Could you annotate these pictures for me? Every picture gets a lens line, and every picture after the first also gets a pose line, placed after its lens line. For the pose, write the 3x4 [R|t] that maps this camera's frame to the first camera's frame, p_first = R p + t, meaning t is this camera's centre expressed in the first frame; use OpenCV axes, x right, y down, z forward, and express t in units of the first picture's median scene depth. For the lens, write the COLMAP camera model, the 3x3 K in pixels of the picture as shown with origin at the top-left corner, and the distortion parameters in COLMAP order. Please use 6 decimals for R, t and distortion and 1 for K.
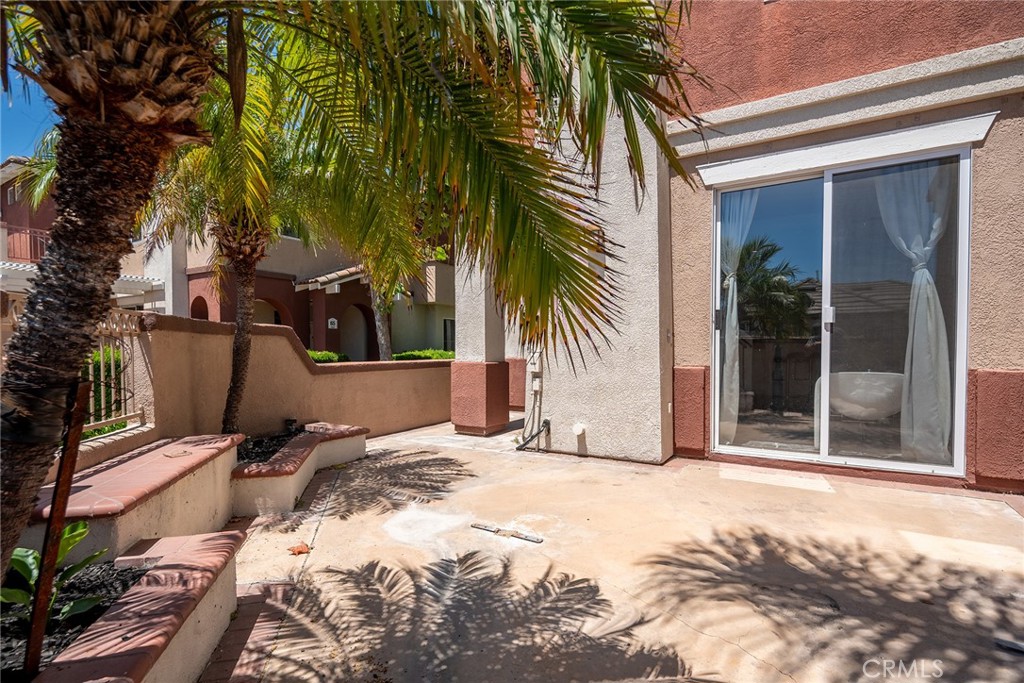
lens RADIAL K [[497.7, 0, 512.8], [0, 497.7, 347.3], [0, 0, 1]] dist [-0.000093, 0.000096]
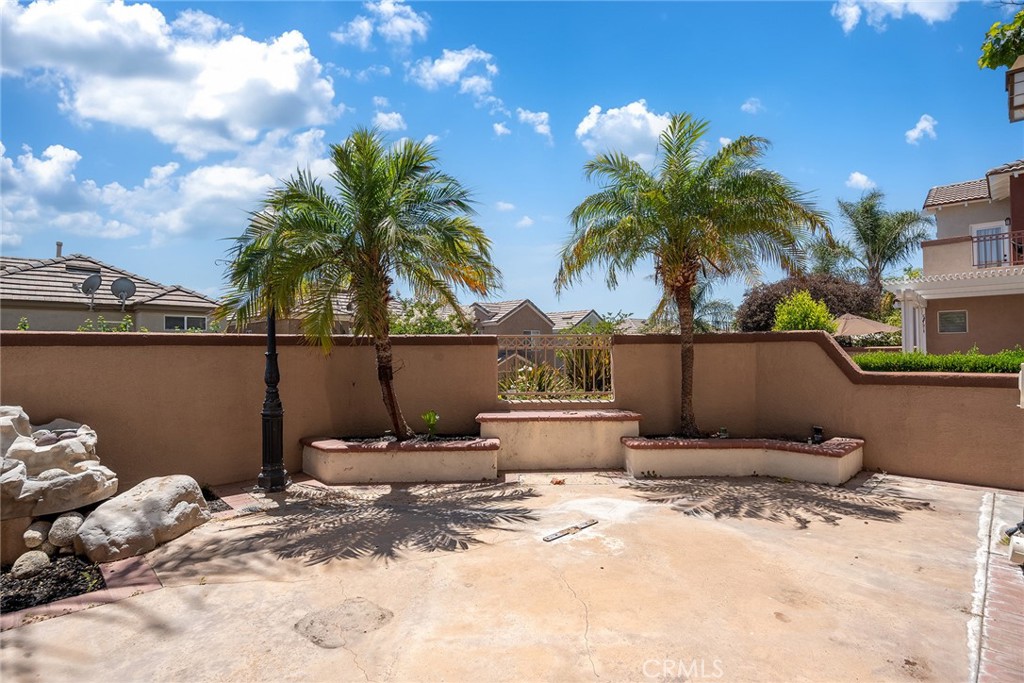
lens RADIAL K [[497.7, 0, 512.8], [0, 497.7, 347.3], [0, 0, 1]] dist [-0.000093, 0.000096]
pose [[-0.231444, 0.001762, -0.972847, 0.919831], [0.016640, 0.999859, -0.002148, -0.015175], [0.972706, -0.016686, -0.231440, 0.989216]]
